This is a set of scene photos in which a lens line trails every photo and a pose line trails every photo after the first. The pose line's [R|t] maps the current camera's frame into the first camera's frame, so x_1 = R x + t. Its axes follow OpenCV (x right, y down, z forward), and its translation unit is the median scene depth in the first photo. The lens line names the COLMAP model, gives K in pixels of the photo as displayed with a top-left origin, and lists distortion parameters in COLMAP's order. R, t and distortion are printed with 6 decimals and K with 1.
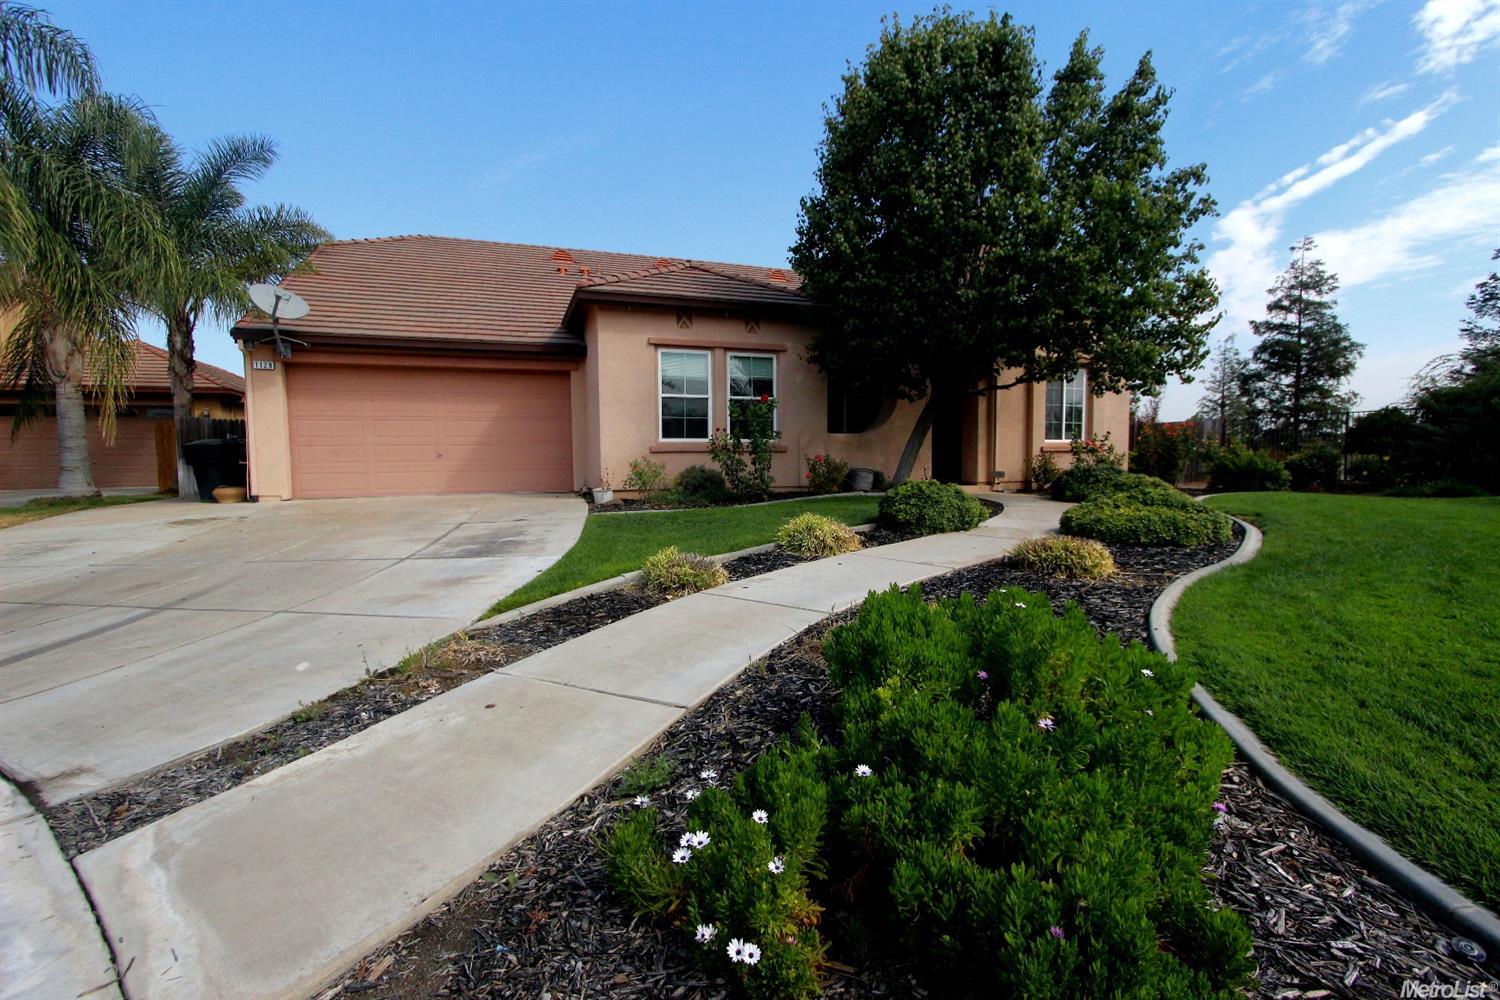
lens RADIAL K [[692.1, 0, 753.4], [0, 692.1, 494.8], [0, 0, 1]] dist [-0.011179, 0.002701]
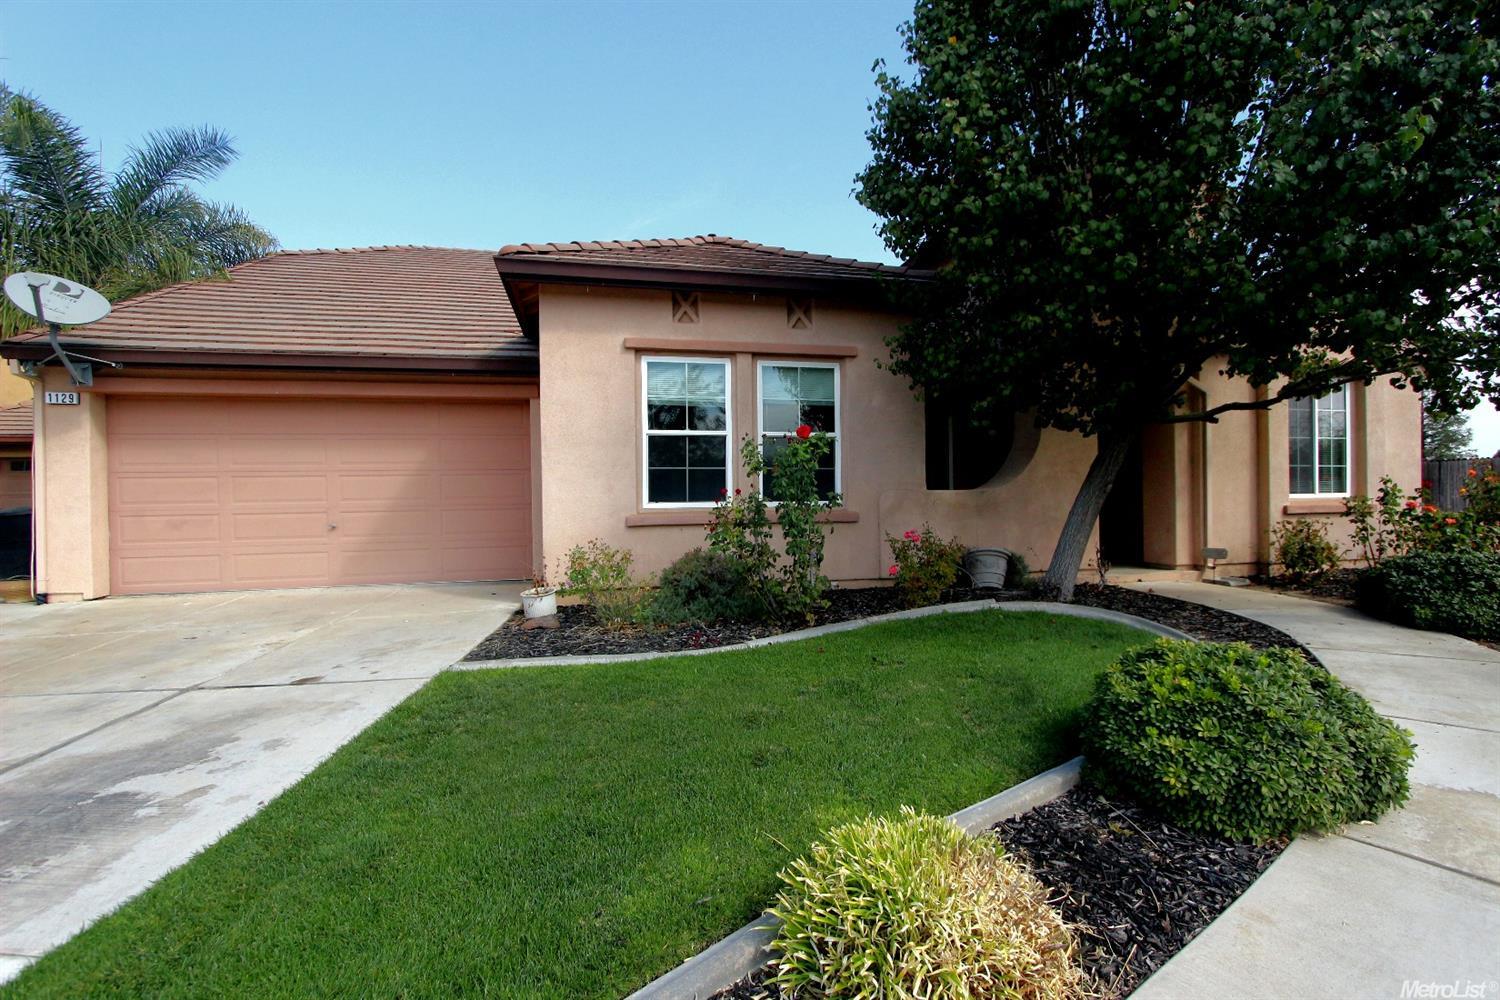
lens RADIAL K [[692.1, 0, 751.5], [0, 692.1, 507.0], [0, 0, 1]] dist [-0.011179, 0.002701]
pose [[0.991365, -0.004758, -0.131045, 0.036945], [-0.000736, 0.999124, -0.041839, -0.051676], [0.131129, 0.041574, 0.990493, 0.404164]]
